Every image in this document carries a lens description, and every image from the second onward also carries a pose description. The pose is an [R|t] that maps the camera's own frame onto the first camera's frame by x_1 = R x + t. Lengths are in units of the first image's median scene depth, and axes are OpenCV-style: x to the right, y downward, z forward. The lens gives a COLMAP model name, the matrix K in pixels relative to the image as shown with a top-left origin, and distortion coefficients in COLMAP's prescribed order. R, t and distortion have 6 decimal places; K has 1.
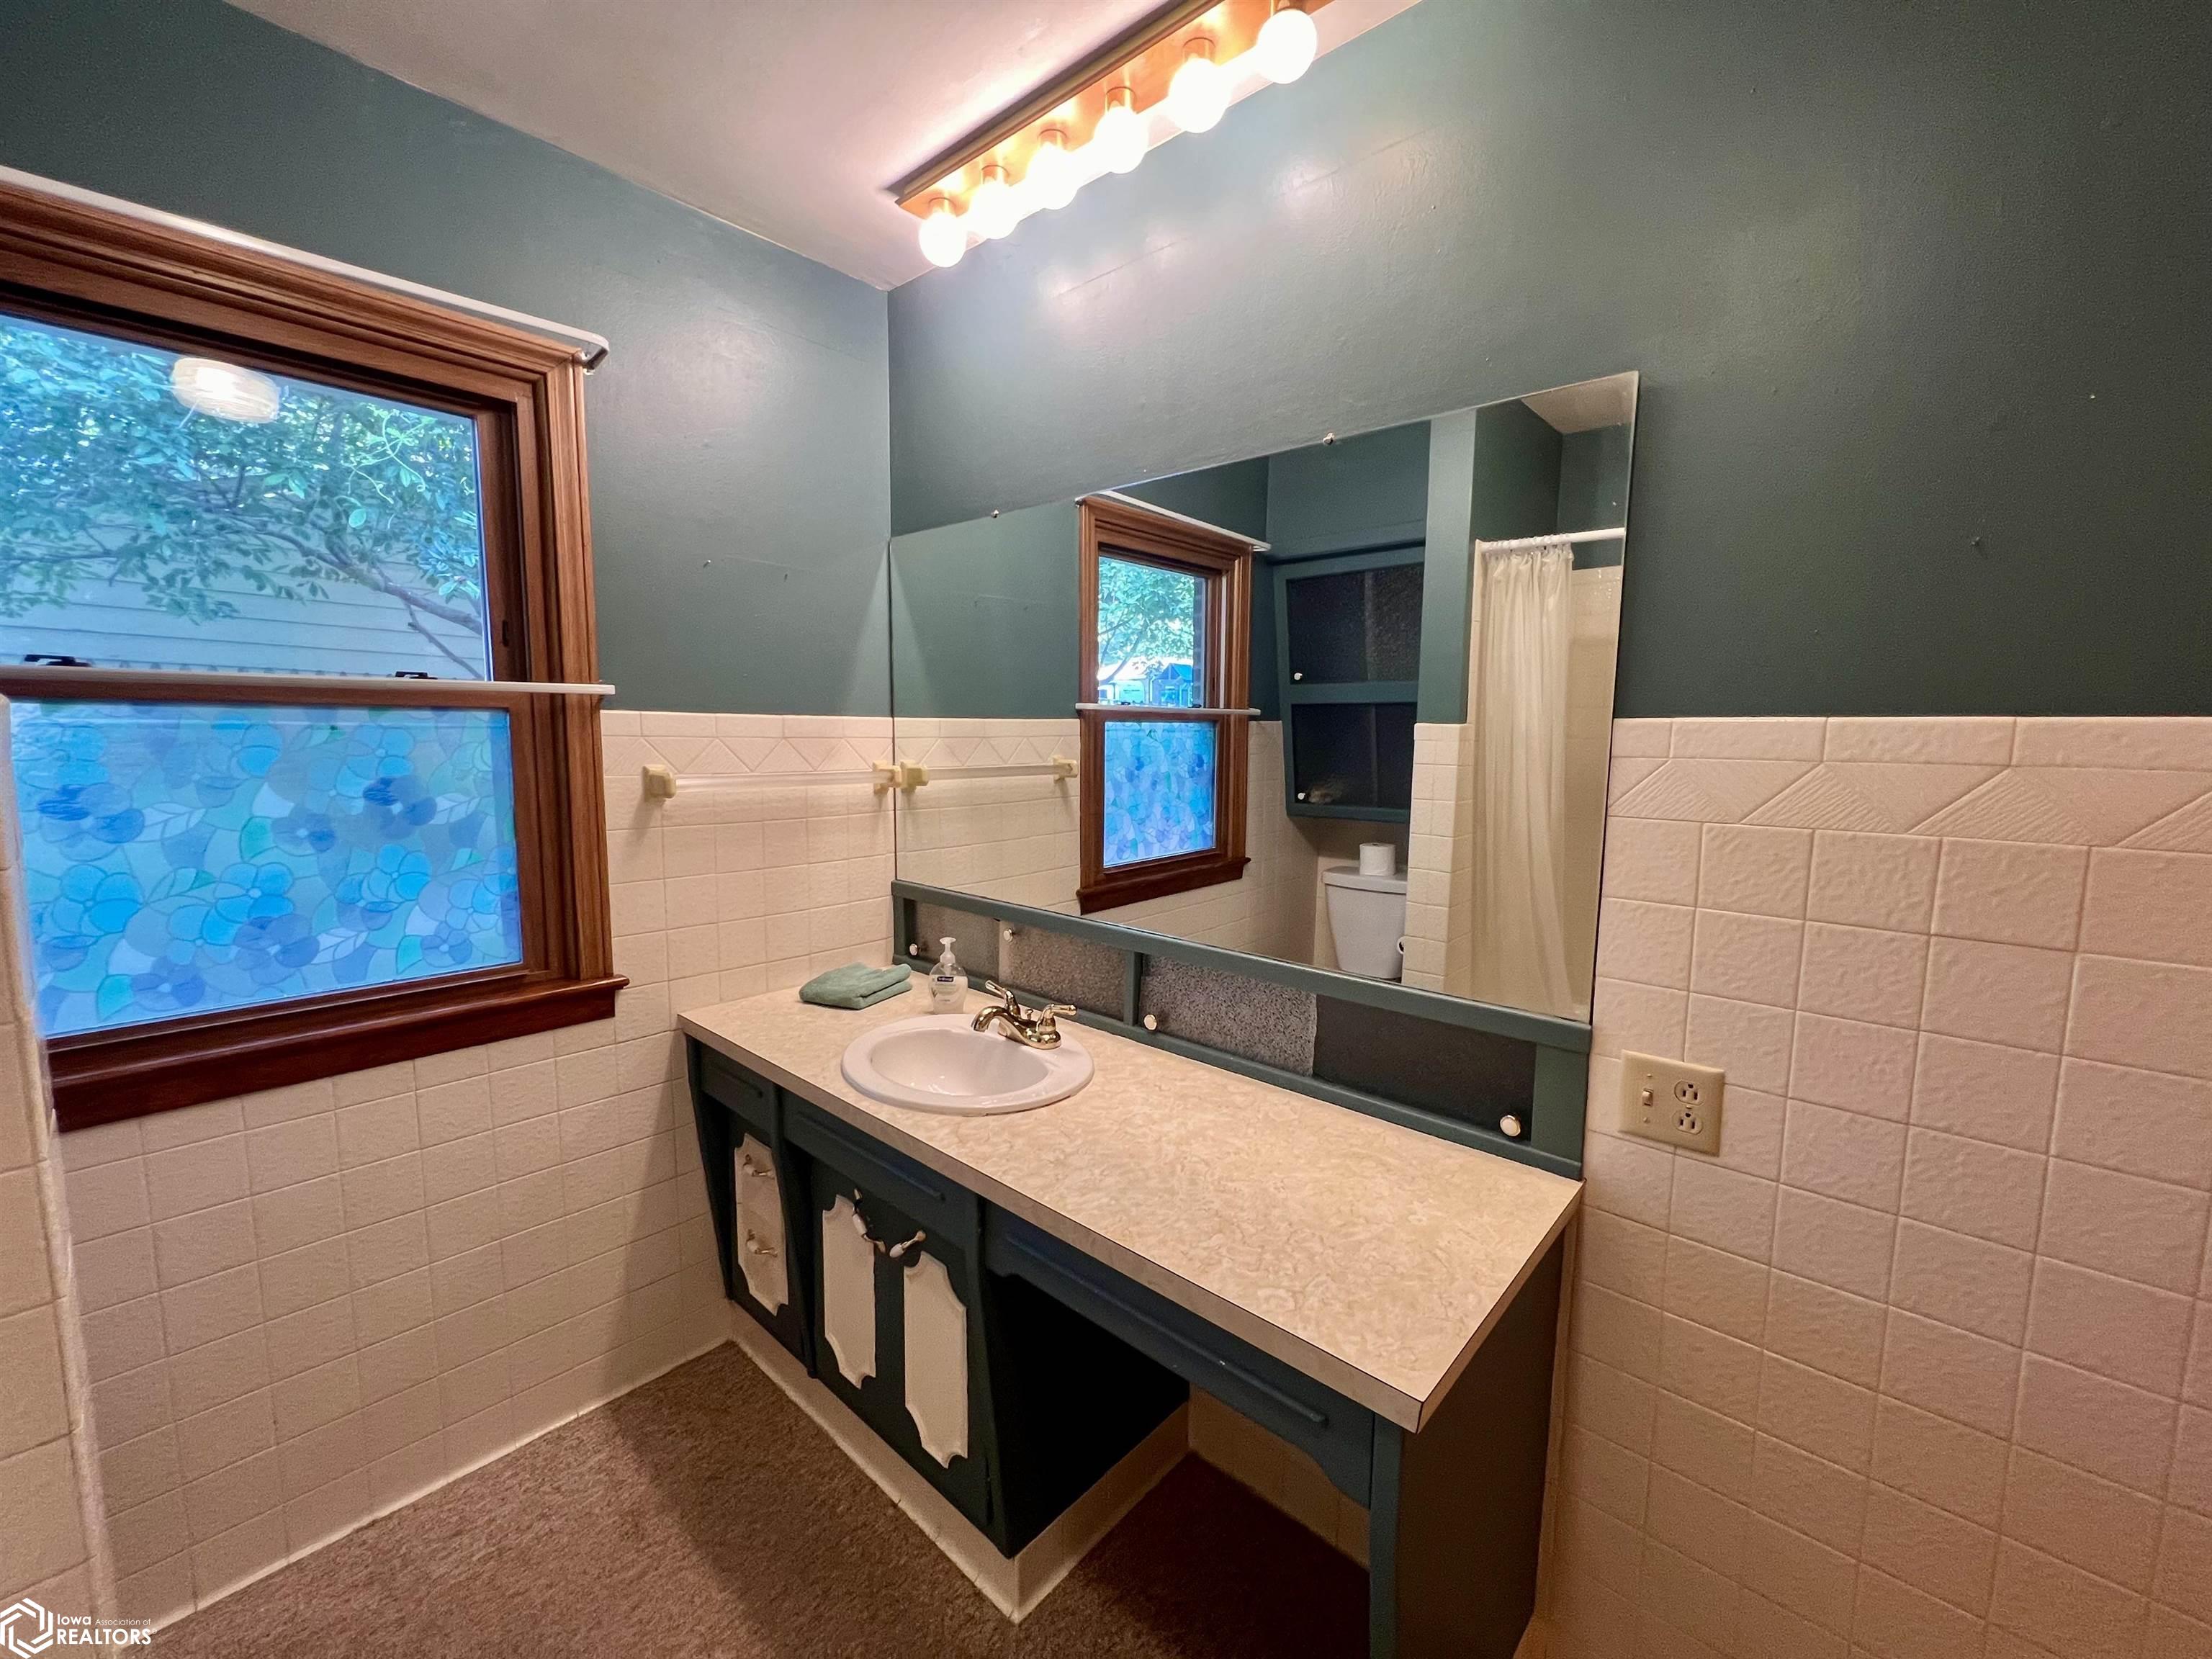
lens RADIAL K [[893.3, 0, 1108.4], [0, 893.3, 828.0], [0, 0, 1]] dist [0.001145, 0.000369]
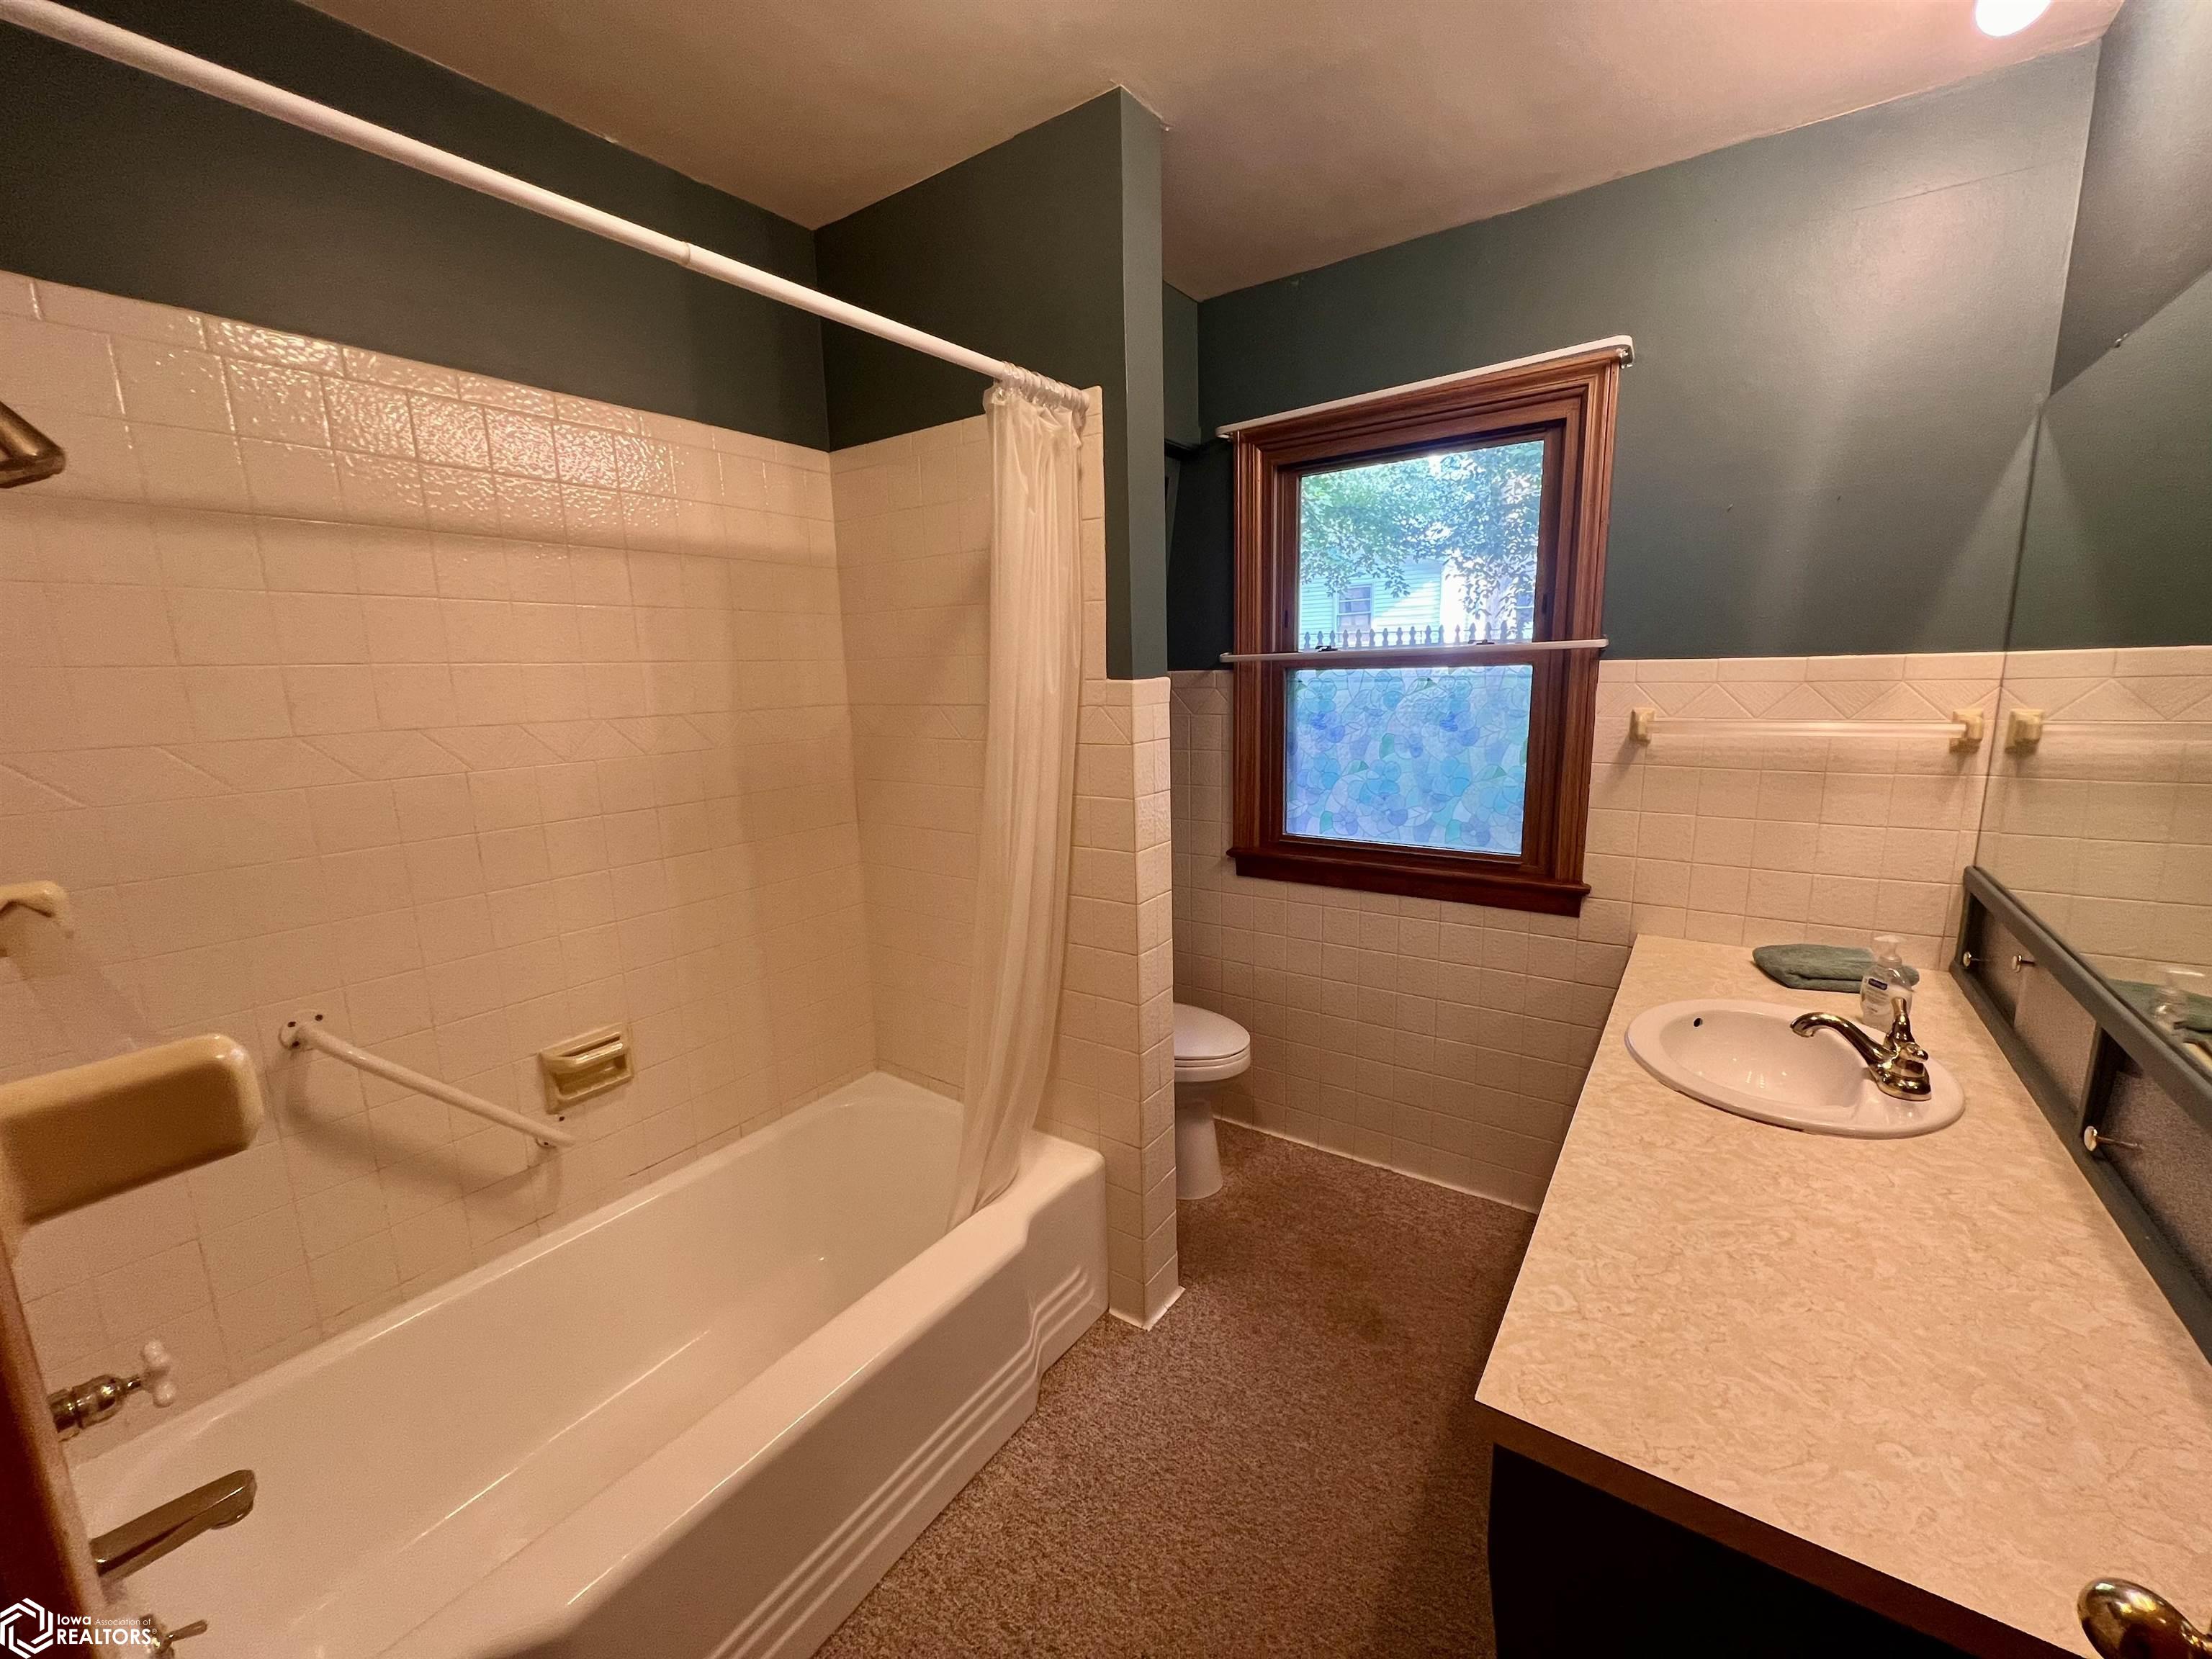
lens RADIAL K [[886.7, 0, 1107.0], [0, 886.7, 828.4], [0, 0, 1]] dist [0.000540, -0.000078]
pose [[0.121585, 0.158685, -0.979814, 0.554397], [-0.084307, 0.985222, 0.149099, -0.033937], [0.988994, 0.064477, 0.133167, 0.218330]]
